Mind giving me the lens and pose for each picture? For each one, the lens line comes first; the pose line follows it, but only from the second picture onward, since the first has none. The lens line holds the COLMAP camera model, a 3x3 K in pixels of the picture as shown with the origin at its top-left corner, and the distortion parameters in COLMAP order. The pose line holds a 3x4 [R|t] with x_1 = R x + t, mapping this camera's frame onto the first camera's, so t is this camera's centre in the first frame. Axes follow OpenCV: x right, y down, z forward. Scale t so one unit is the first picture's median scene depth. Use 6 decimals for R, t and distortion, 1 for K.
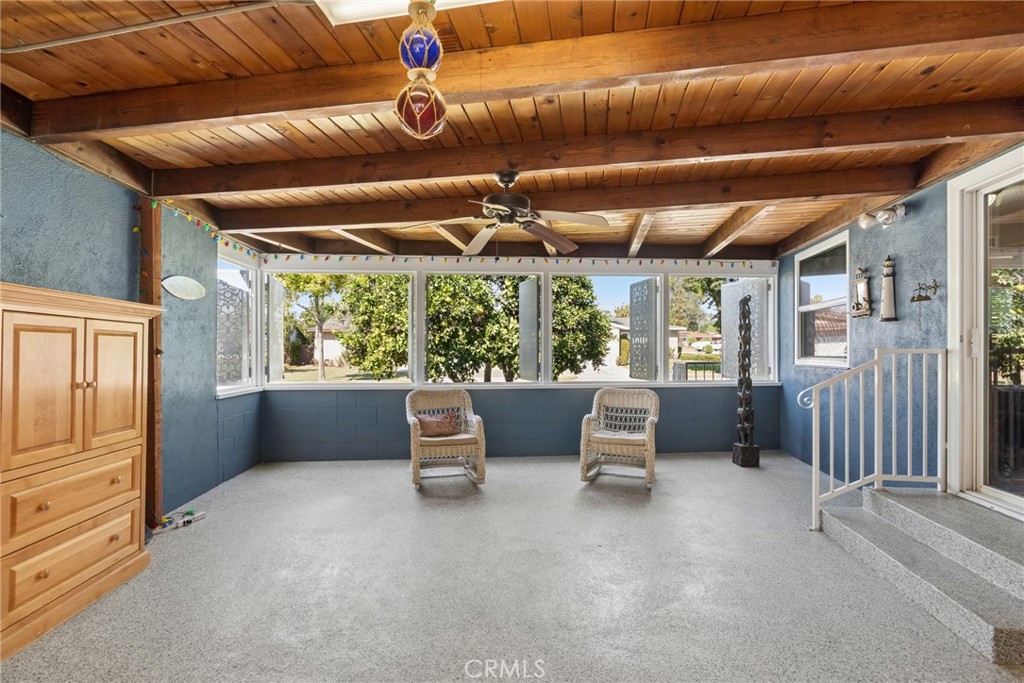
lens RADIAL K [[473.7, 0, 514.3], [0, 473.7, 343.1], [0, 0, 1]] dist [-0.002487, 0.003243]
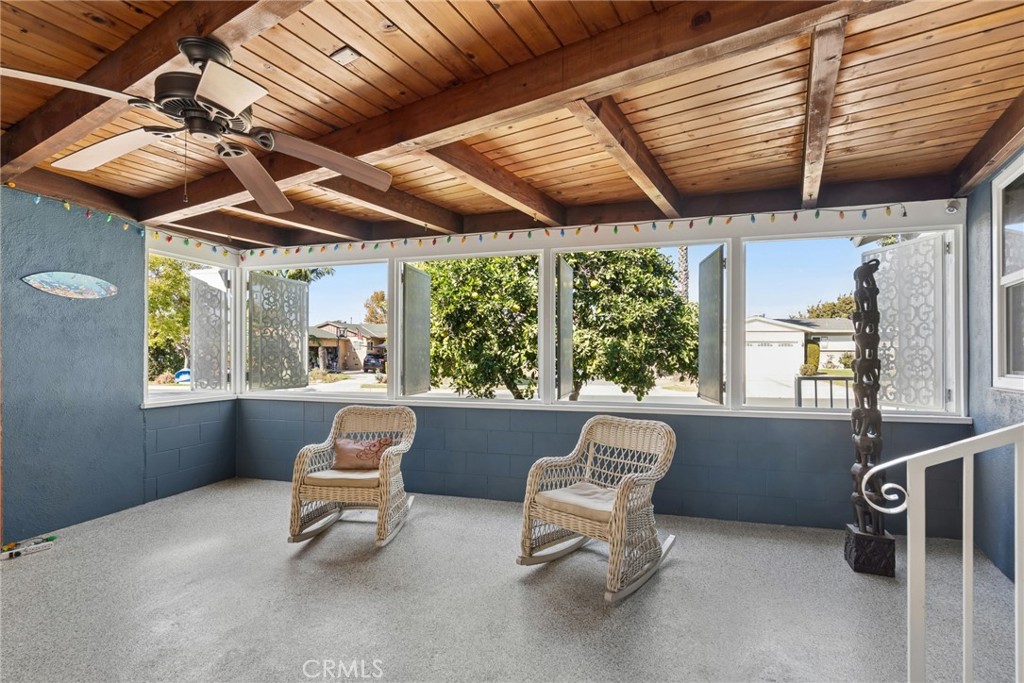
lens RADIAL K [[473.7, 0, 508.6], [0, 473.7, 348.5], [0, 0, 1]] dist [-0.002487, 0.003243]
pose [[0.933835, 0.000324, -0.357703, 0.278875], [-0.000332, 1.000000, 0.000040, 0.002179], [0.357703, 0.000082, 0.933835, 0.315286]]
